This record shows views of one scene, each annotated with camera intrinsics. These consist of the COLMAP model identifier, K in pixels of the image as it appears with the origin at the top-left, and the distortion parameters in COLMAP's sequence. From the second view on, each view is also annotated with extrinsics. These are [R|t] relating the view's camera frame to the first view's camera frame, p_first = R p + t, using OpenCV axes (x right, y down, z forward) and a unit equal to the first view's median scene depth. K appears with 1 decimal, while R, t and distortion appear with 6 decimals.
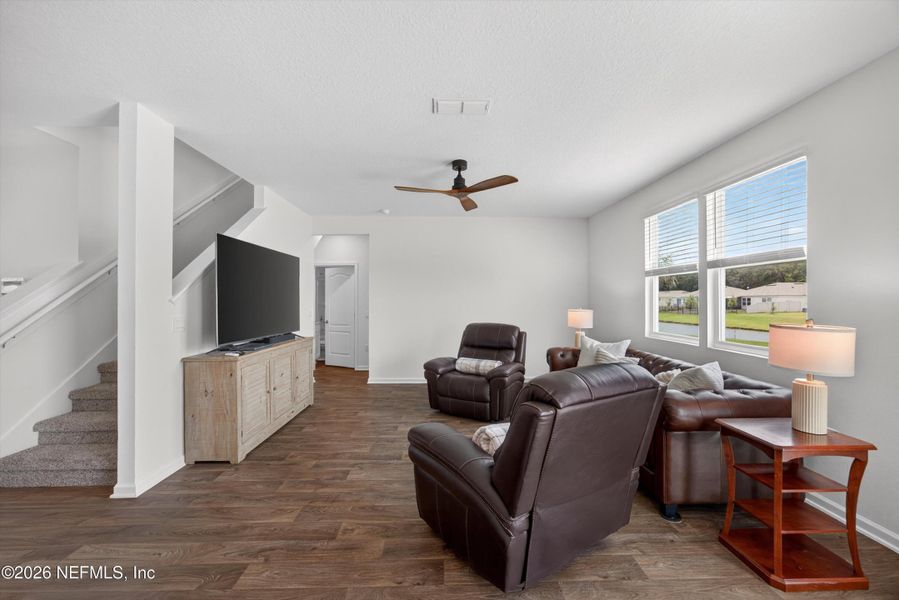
lens RADIAL K [[349.5, 0, 455.0], [0, 349.5, 299.1], [0, 0, 1]] dist [-0.005762, 0.000260]
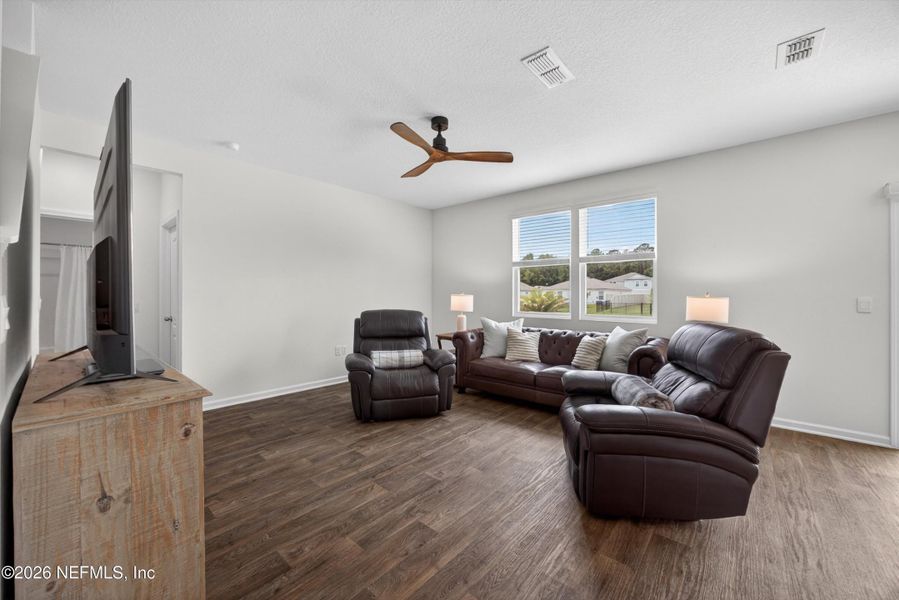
lens RADIAL K [[346.2, 0, 445.8], [0, 346.2, 296.3], [0, 0, 1]] dist [-0.014112, 0.000080]
pose [[0.687540, -0.001505, 0.726145, -0.590936], [-0.005327, 0.999960, 0.007117, 0.037507], [-0.726127, -0.008761, 0.687505, 0.397566]]
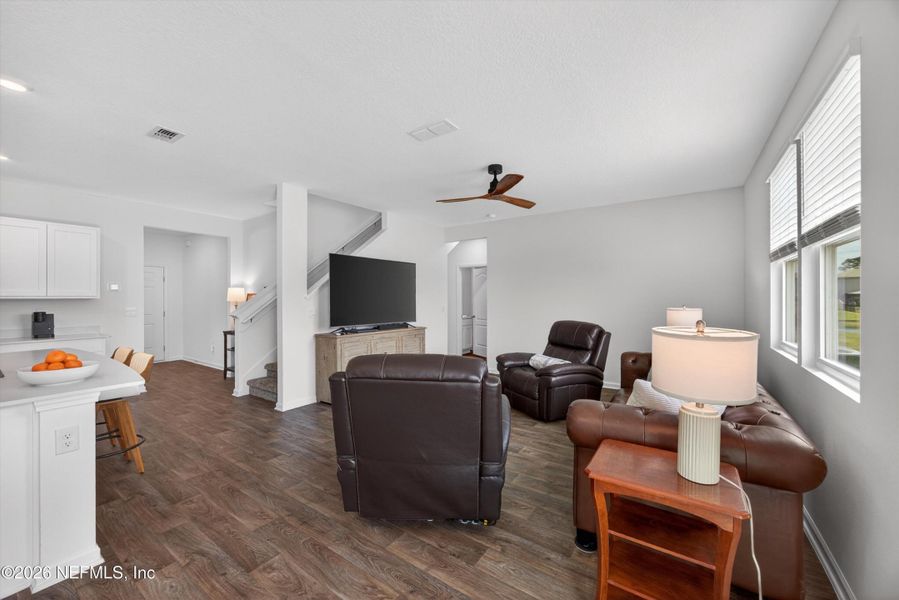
lens RADIAL K [[353.3, 0, 449.5], [0, 353.3, 300.0], [0, 0, 1]] dist [-0.001522, 0.000007]
pose [[0.801613, -0.001530, -0.597841, 0.536820], [0.008960, 0.999915, 0.009454, 0.001757], [0.597776, -0.012935, 0.801559, 0.059730]]
